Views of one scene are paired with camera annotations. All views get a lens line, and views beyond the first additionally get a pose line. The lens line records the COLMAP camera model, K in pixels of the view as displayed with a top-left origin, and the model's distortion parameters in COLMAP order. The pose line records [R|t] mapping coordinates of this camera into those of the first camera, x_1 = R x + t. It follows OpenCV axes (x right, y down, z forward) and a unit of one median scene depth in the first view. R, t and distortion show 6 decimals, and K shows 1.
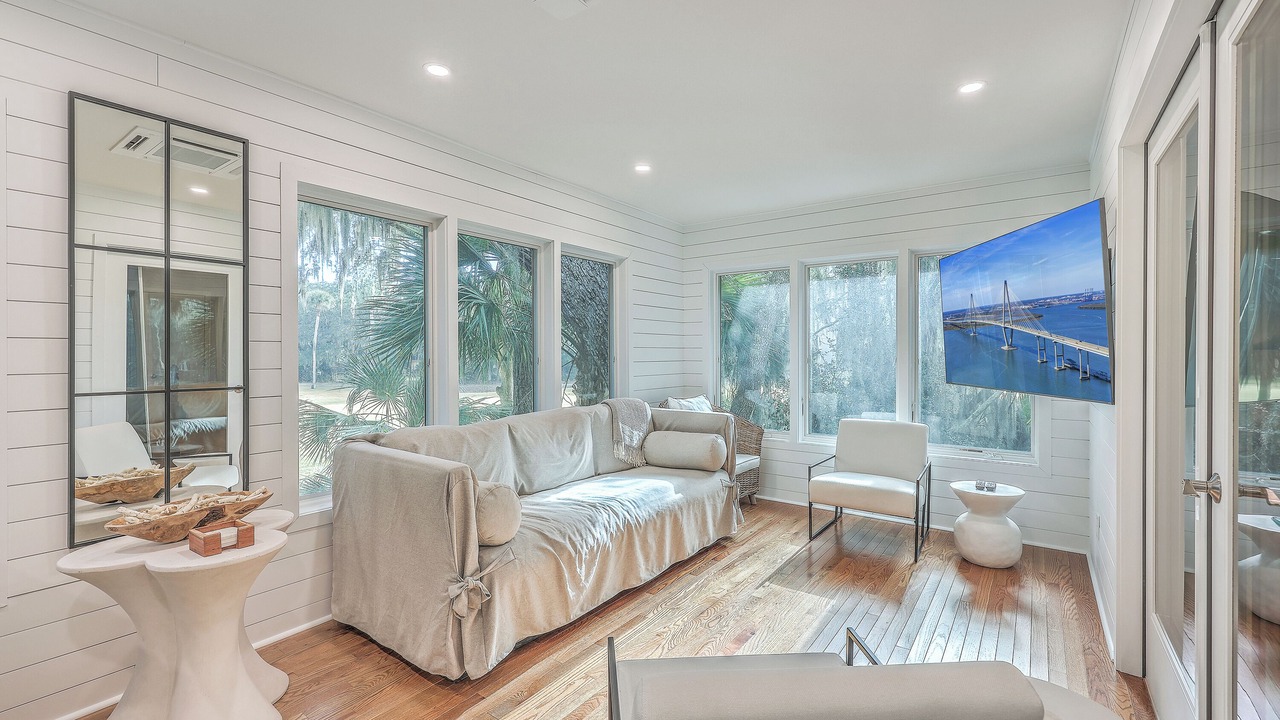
lens RADIAL K [[536.0, 0, 640.0], [0, 536.0, 360.0], [0, 0, 1]] dist [0.007796, -0.000342]
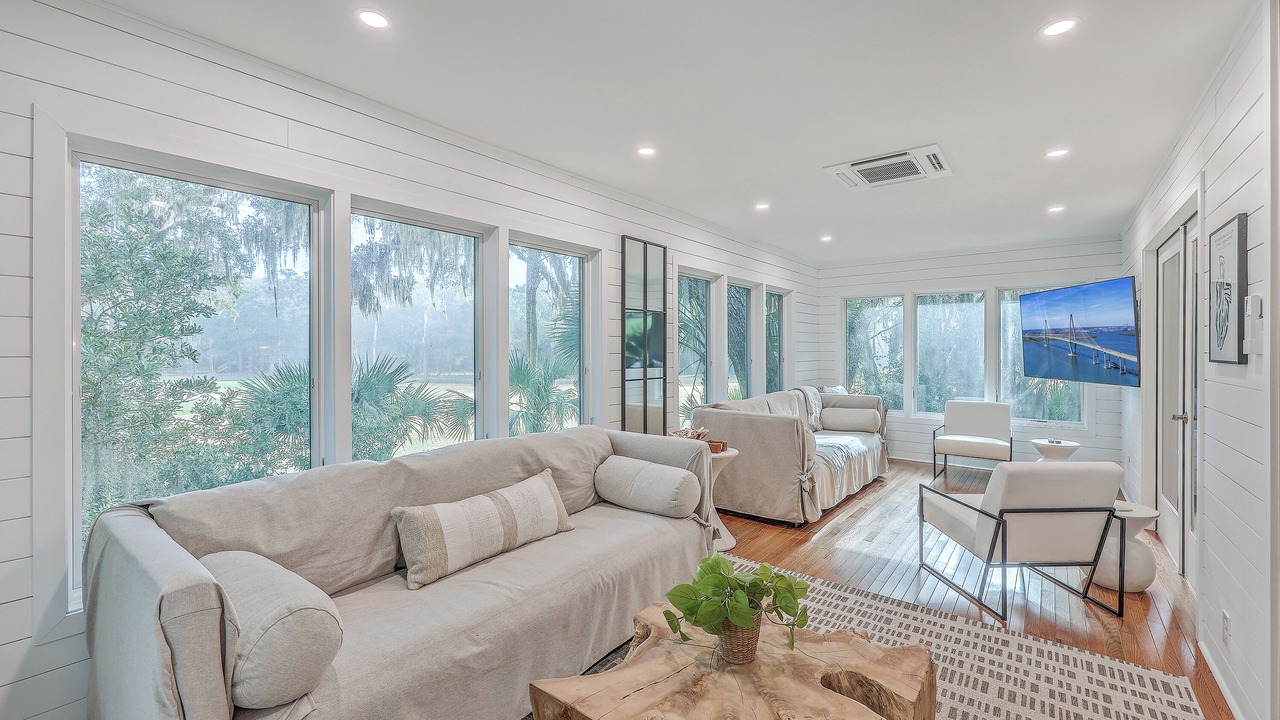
lens RADIAL K [[518.3, 0, 640.6], [0, 518.3, 354.2], [0, 0, 1]] dist [0.001988, 0.000308]
pose [[0.999461, 0.000364, -0.032817, -0.542318], [-0.000450, 0.999996, -0.002630, -0.018136], [0.032816, 0.002643, 0.999458, -0.586017]]
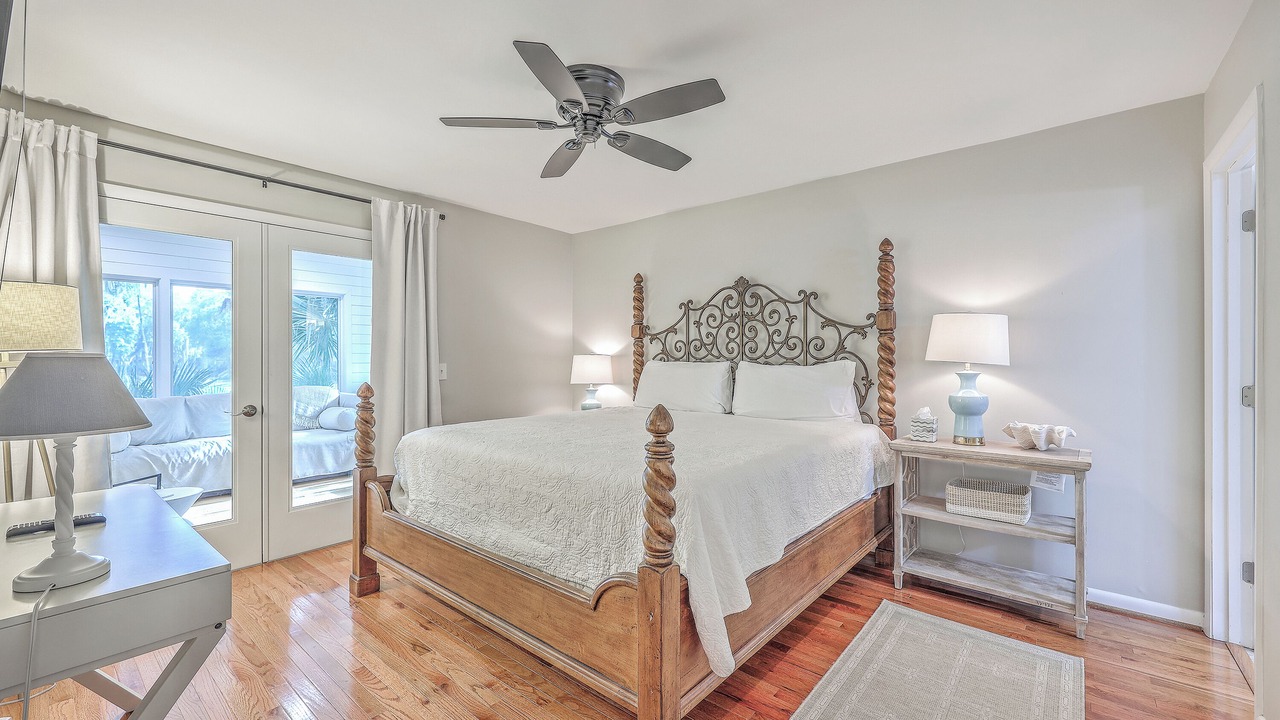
lens RADIAL K [[518.3, 0, 640.6], [0, 518.3, 354.2], [0, 0, 1]] dist [0.001988, 0.000308]
pose [[0.997943, -0.000728, -0.064096, 1.235374], [-0.000244, 0.999885, -0.015148, 0.001904], [0.064100, 0.015133, 0.997829, -0.544497]]
